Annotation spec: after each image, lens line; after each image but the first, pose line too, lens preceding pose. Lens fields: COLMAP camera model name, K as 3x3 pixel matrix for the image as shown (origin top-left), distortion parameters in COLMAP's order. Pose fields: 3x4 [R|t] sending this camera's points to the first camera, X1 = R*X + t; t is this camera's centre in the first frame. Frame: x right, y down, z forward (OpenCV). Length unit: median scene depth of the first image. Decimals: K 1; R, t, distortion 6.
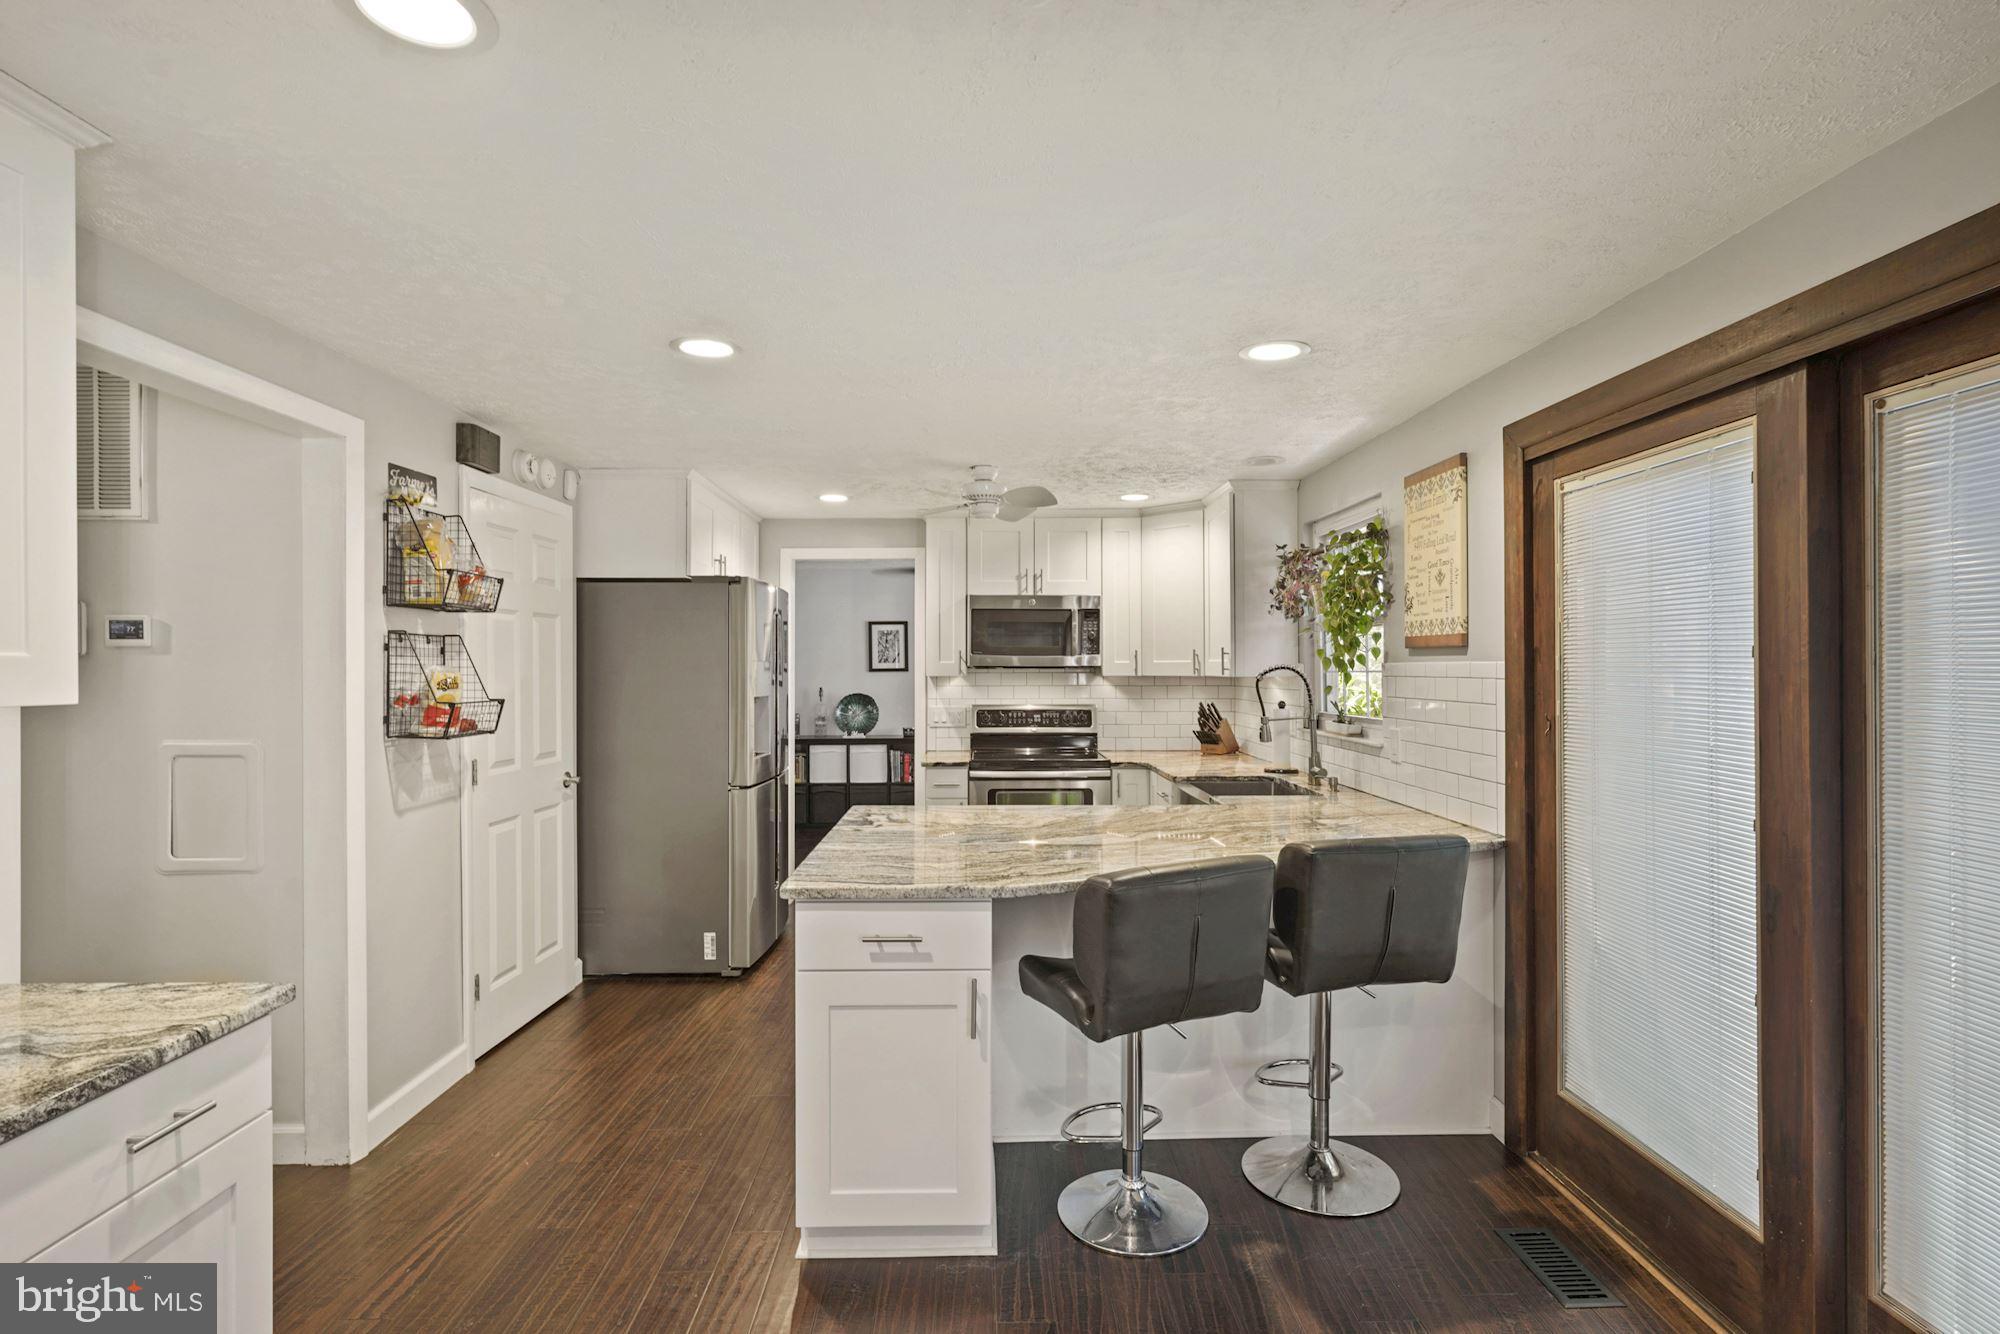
lens RADIAL K [[961.1, 0, 1000.0], [0, 961.1, 667.0], [0, 0, 1]] dist [-0.014491, -0.000319]
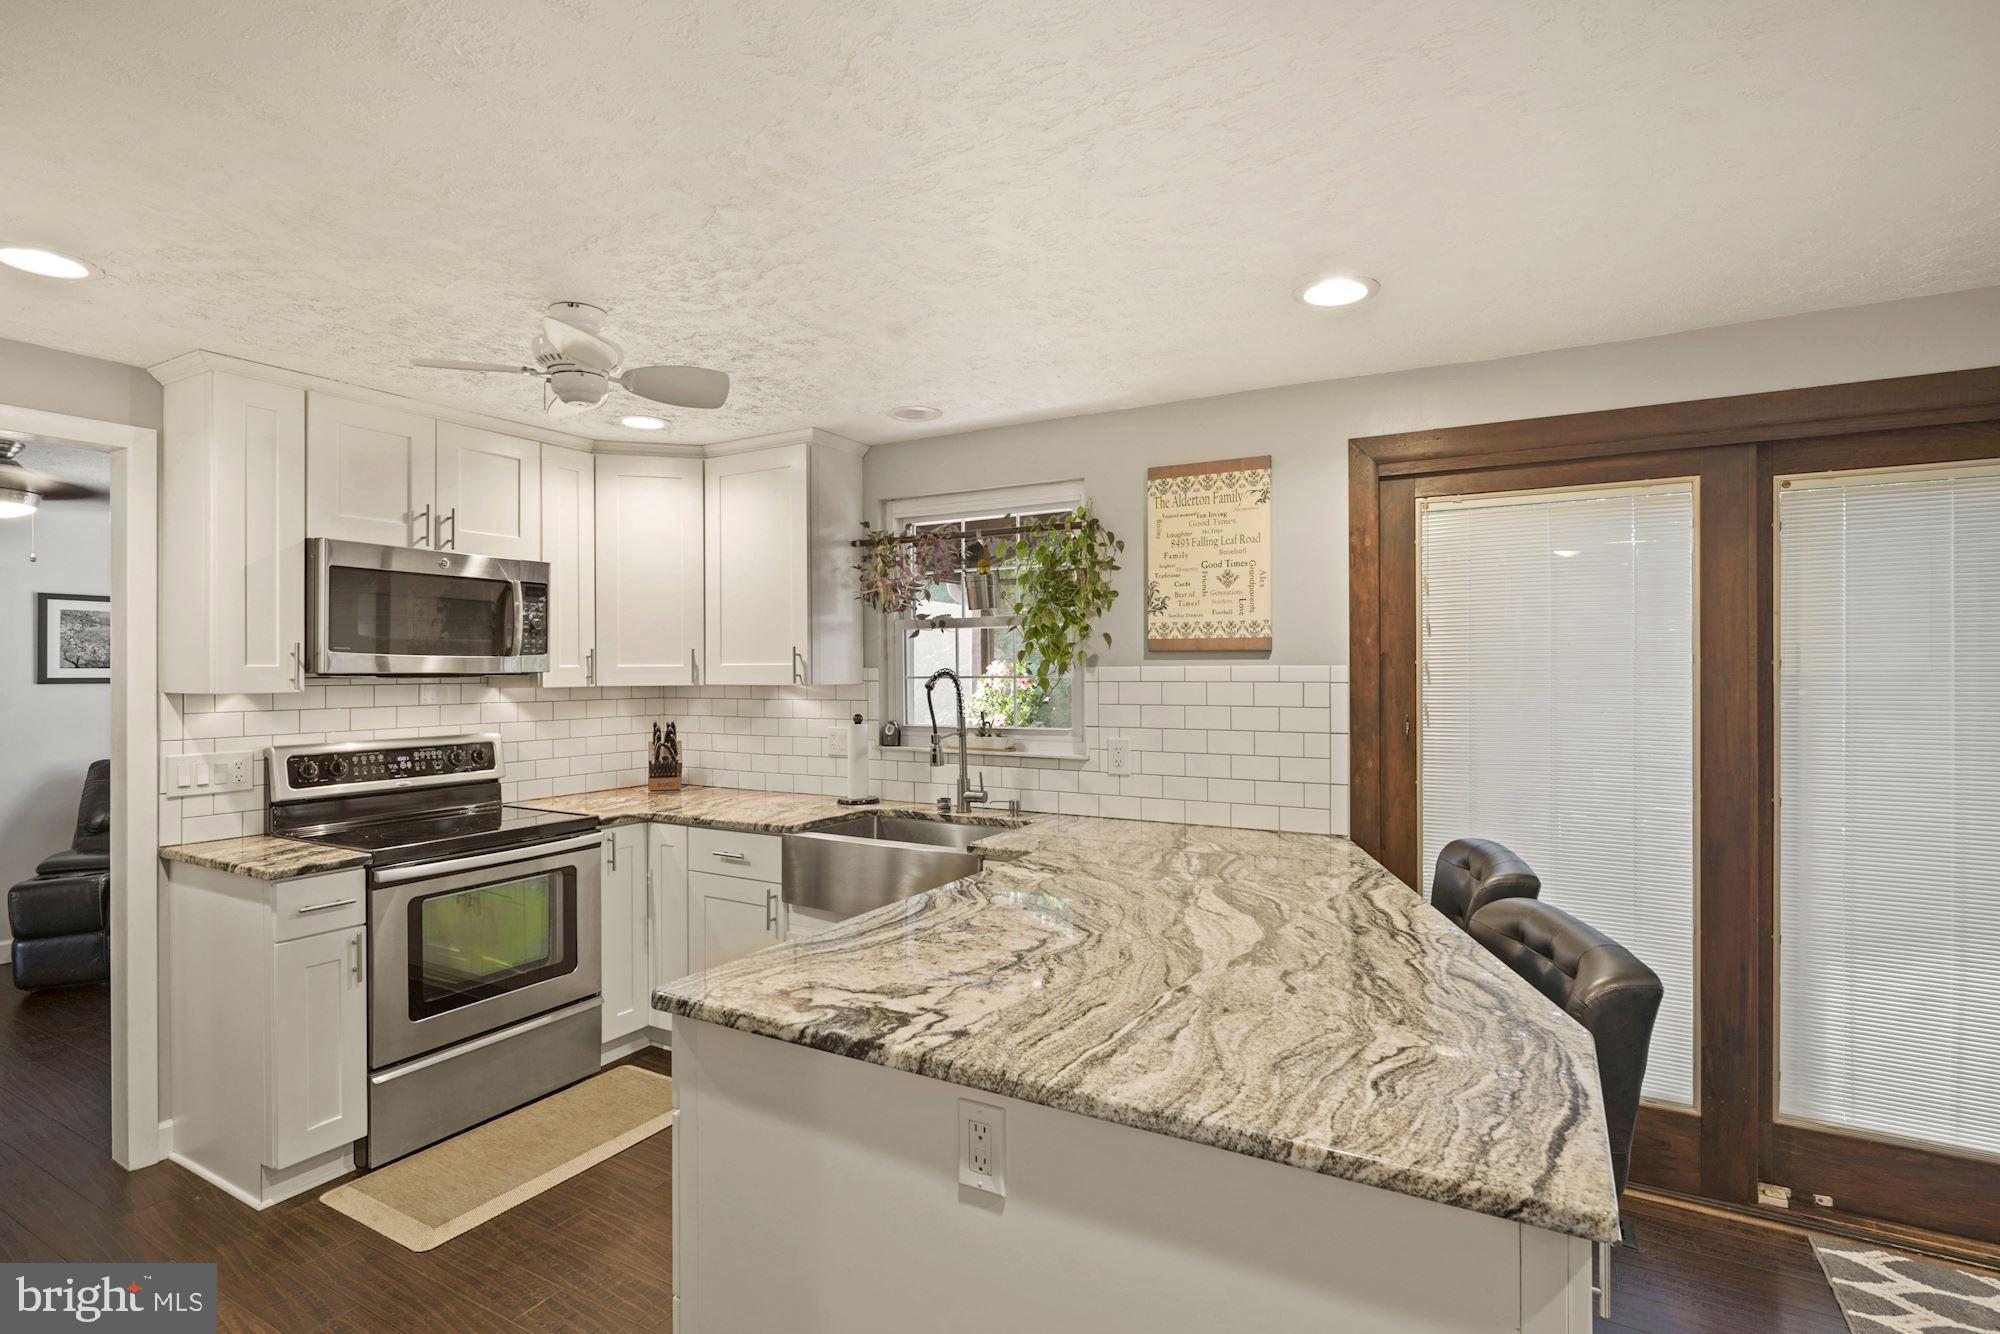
lens RADIAL K [[961.1, 0, 1000.0], [0, 961.1, 667.0], [0, 0, 1]] dist [-0.014491, -0.000319]
pose [[0.516228, 0.001409, 0.856450, -0.291628], [0.003576, 0.999986, -0.003801, -0.001132], [-0.856444, 0.005024, 0.516216, 0.417474]]
